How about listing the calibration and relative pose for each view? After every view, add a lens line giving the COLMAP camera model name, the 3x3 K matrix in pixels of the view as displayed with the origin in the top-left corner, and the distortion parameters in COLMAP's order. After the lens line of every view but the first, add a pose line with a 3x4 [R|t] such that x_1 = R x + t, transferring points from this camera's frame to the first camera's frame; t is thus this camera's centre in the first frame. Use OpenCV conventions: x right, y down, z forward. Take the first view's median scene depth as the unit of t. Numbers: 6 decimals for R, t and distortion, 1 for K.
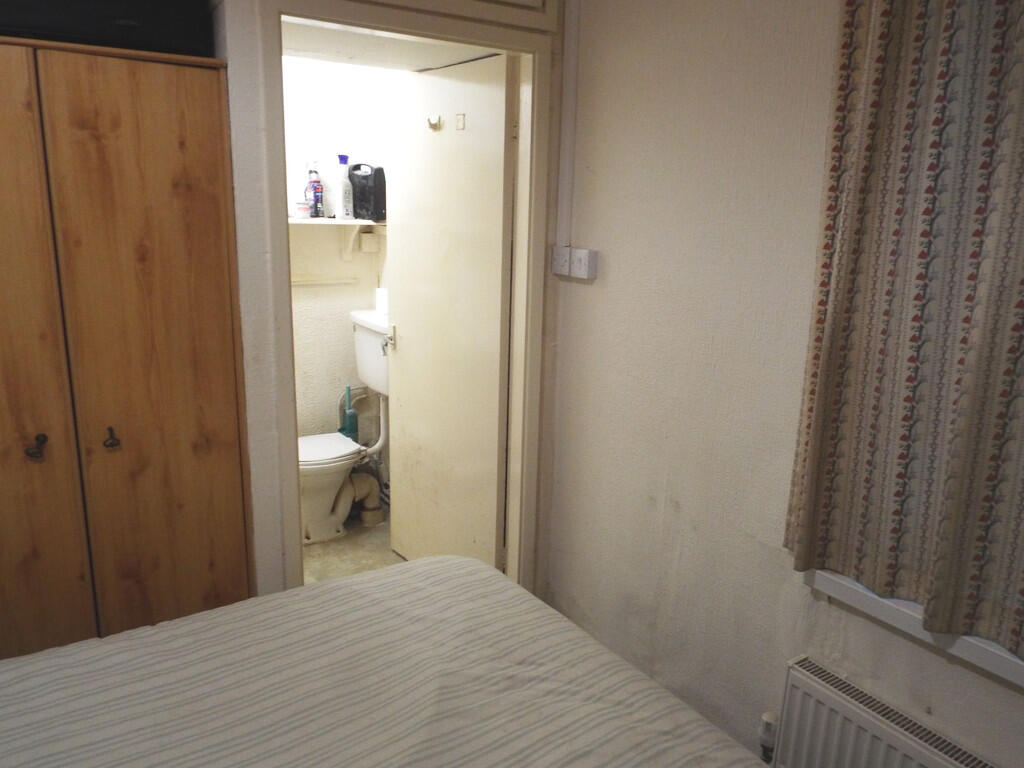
lens RADIAL K [[738.0, 0, 514.2], [0, 738.0, 384.0], [0, 0, 1]] dist [-0.005754, -0.000782]
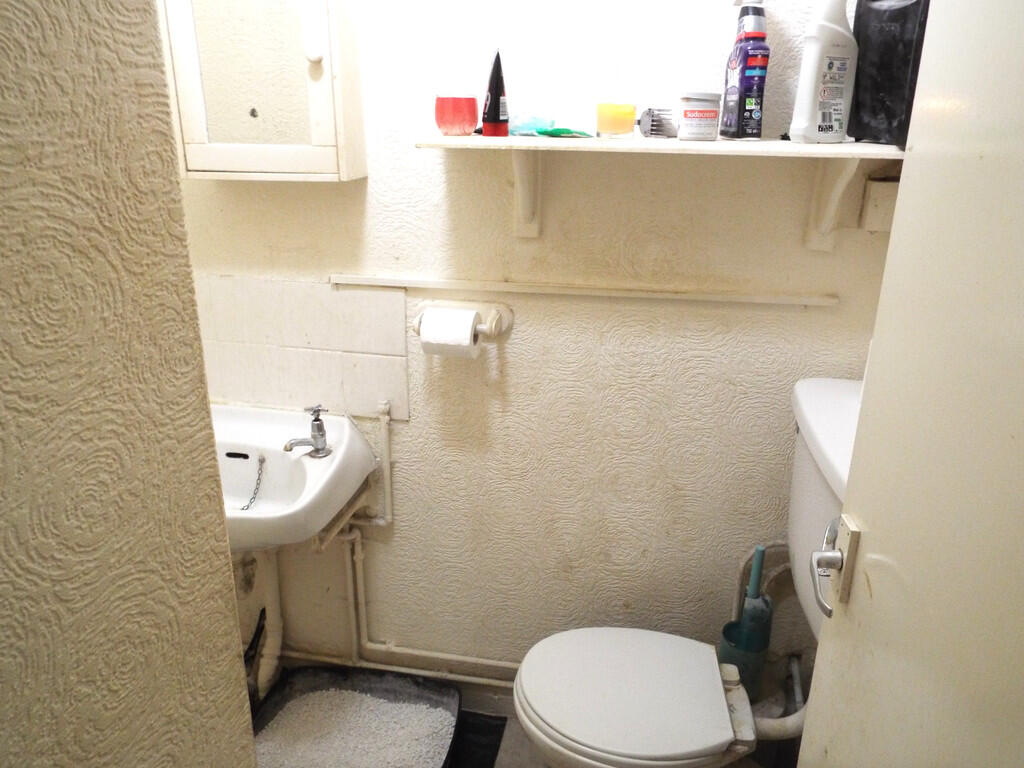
lens RADIAL K [[738.0, 0, 513.8], [0, 738.0, 382.2], [0, 0, 1]] dist [-0.005754, -0.000782]
pose [[0.730920, 0.206860, -0.650357, -0.148673], [-0.151257, 0.978359, 0.141193, -0.259526], [0.665490, -0.004829, 0.746391, 1.196041]]
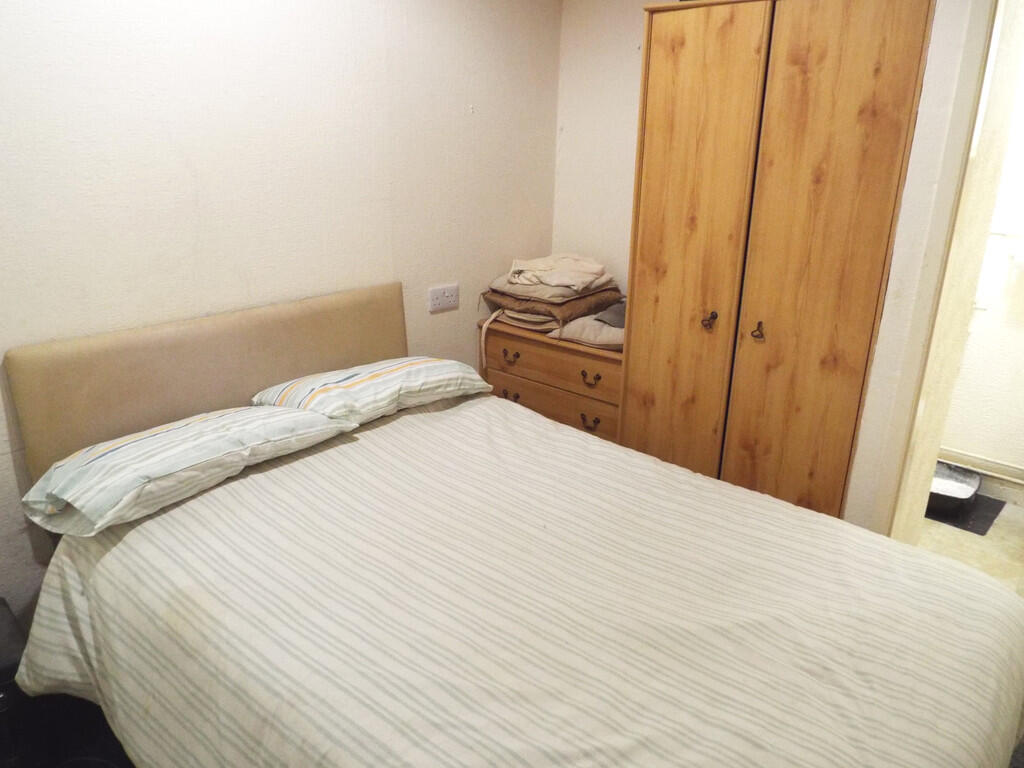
lens RADIAL K [[738.0, 0, 512.2], [0, 738.0, 377.6], [0, 0, 1]] dist [-0.005754, -0.000782]
pose [[0.266382, 0.281869, -0.921733, 0.481076], [-0.237562, 0.945985, 0.220629, -0.024055], [0.934133, 0.160198, 0.318954, 0.259169]]
